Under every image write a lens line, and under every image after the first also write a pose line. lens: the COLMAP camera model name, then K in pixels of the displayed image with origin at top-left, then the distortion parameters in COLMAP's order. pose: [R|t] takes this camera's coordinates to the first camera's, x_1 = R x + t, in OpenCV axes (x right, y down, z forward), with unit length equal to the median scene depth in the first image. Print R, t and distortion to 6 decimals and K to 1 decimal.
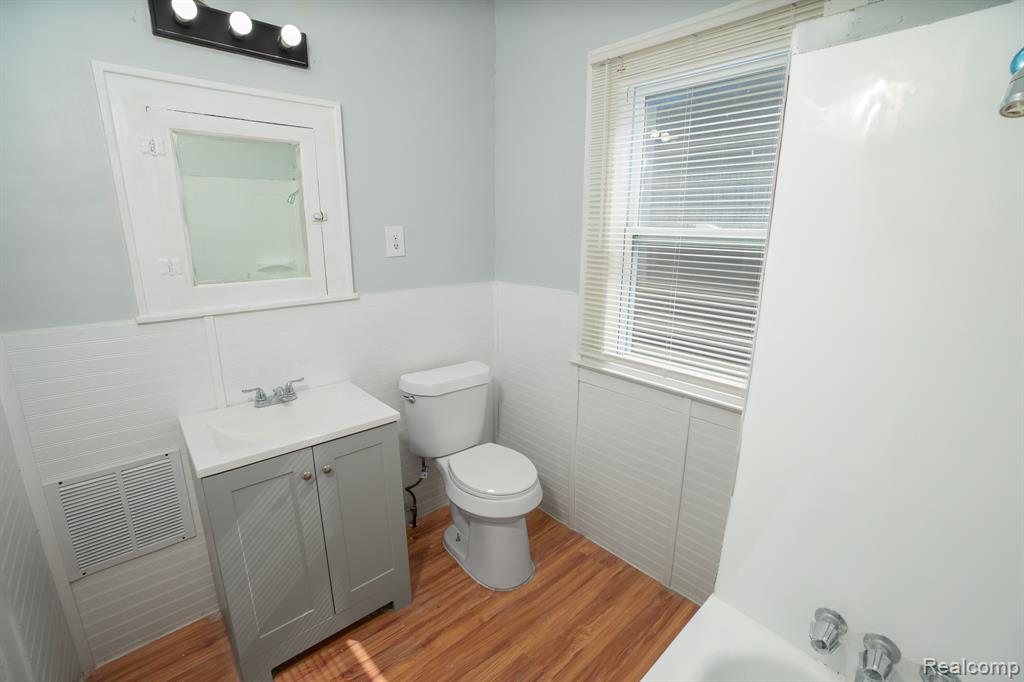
lens RADIAL K [[459.3, 0, 508.5], [0, 459.3, 335.9], [0, 0, 1]] dist [-0.030845, 0.000218]
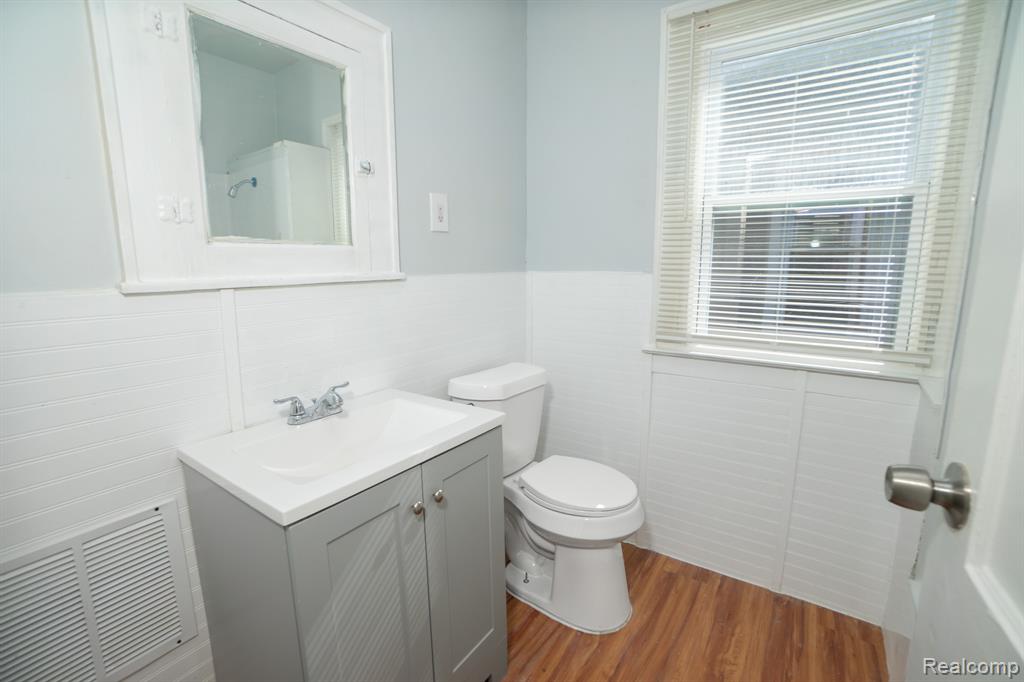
lens RADIAL K [[459.3, 0, 508.5], [0, 459.3, 335.9], [0, 0, 1]] dist [-0.030845, 0.000218]
pose [[0.971387, -0.042861, 0.233601, -0.375767], [0.061497, 0.995428, -0.073085, 0.089568], [-0.229400, 0.085360, 0.969582, 0.233746]]
